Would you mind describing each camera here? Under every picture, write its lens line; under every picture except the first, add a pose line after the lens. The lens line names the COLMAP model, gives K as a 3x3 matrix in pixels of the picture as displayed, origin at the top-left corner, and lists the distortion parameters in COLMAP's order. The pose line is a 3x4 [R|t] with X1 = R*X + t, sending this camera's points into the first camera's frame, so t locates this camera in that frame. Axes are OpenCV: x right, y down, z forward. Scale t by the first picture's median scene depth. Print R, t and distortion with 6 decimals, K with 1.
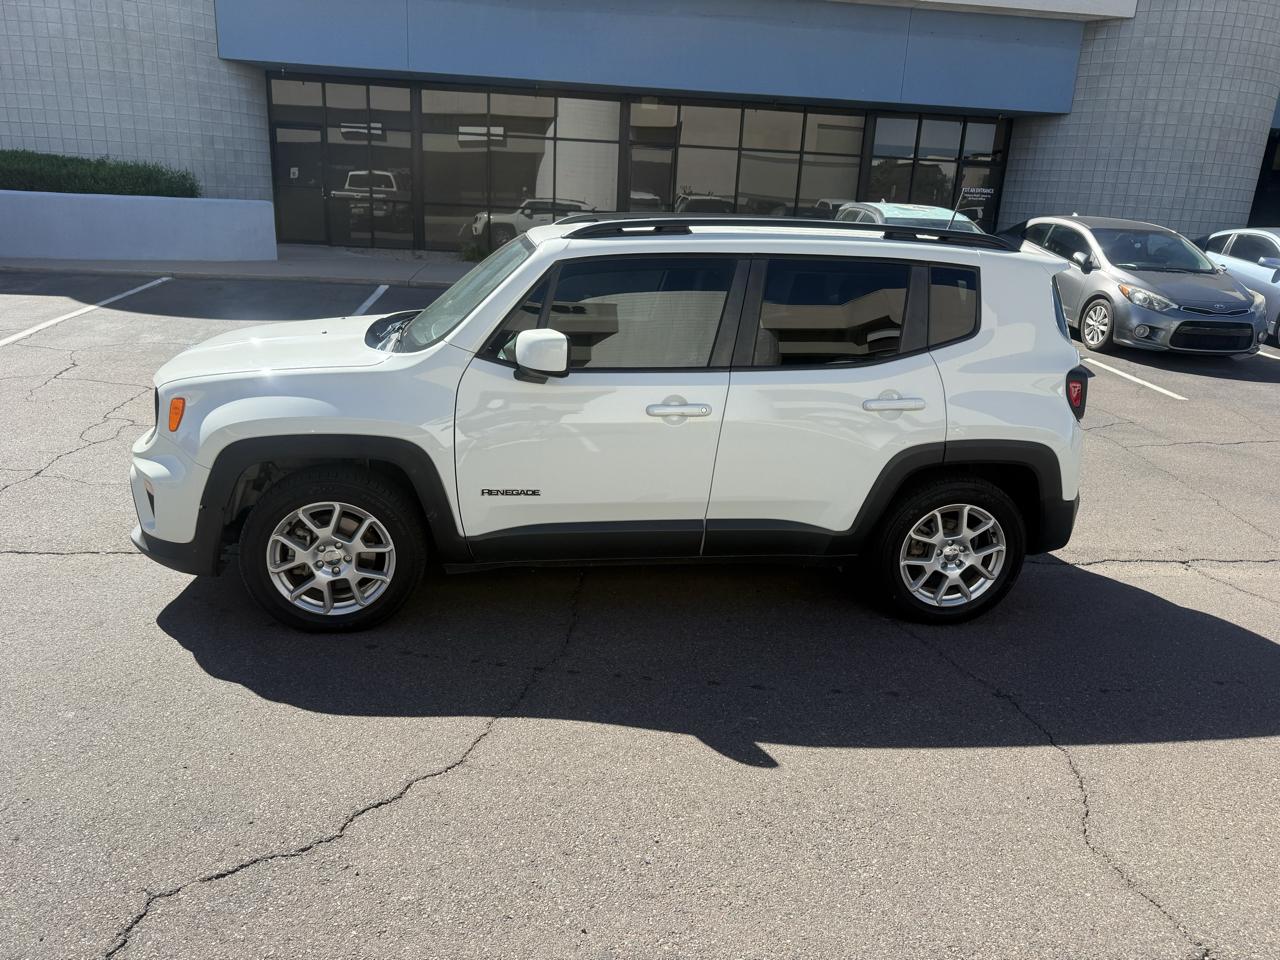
lens RADIAL K [[911.8, 0, 581.5], [0, 911.8, 483.6], [0, 0, 1]] dist [0.038230, -0.051106]
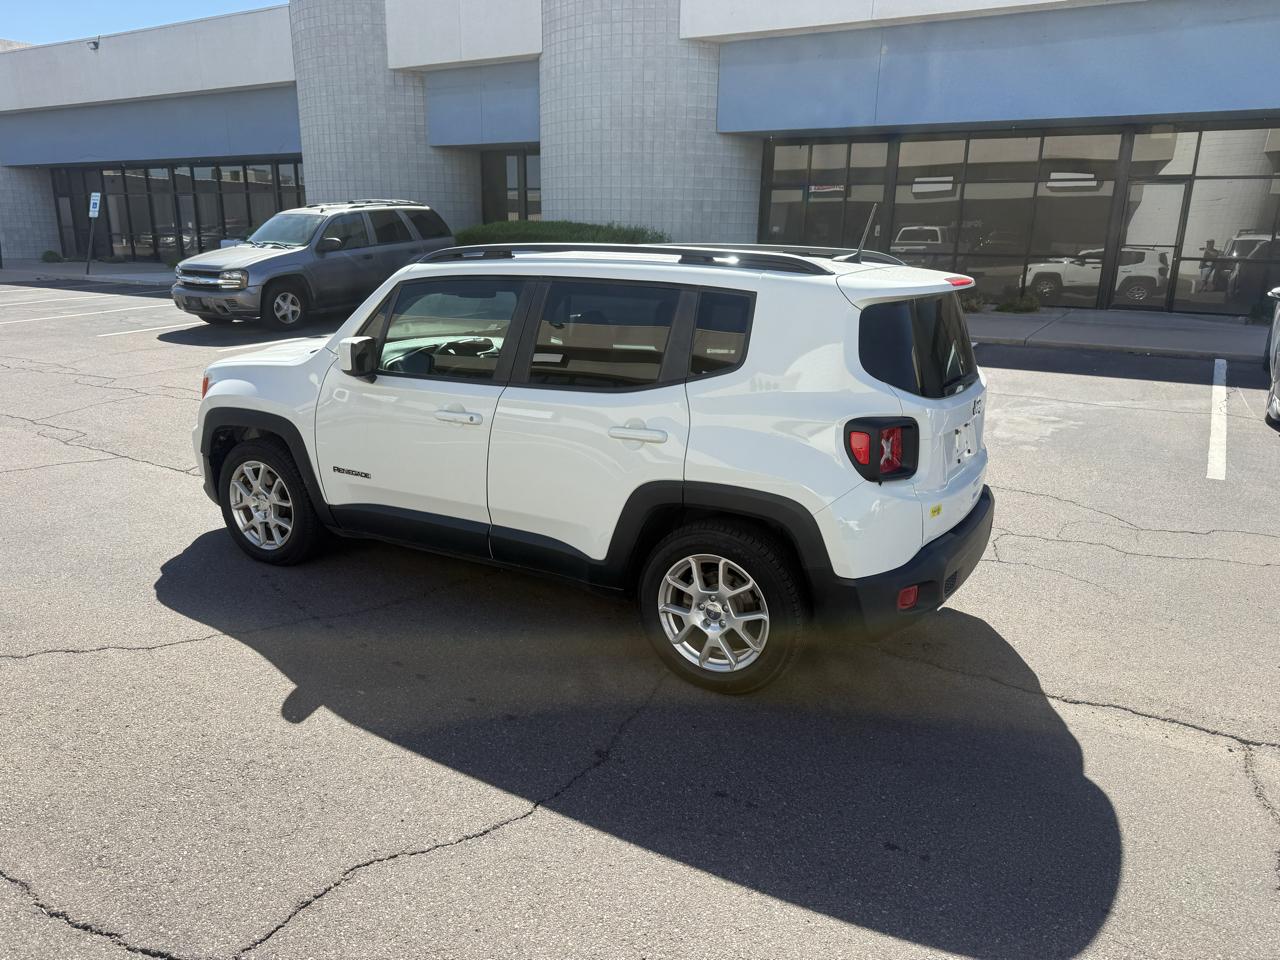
lens RADIAL K [[911.8, 0, 647.7], [0, 911.8, 480.5], [0, 0, 1]] dist [0.038230, -0.051106]
pose [[0.792995, 0.126791, -0.595888, 0.875794], [-0.165259, 0.986199, -0.010083, -0.029209], [0.586385, 0.106472, 0.803004, 0.241084]]
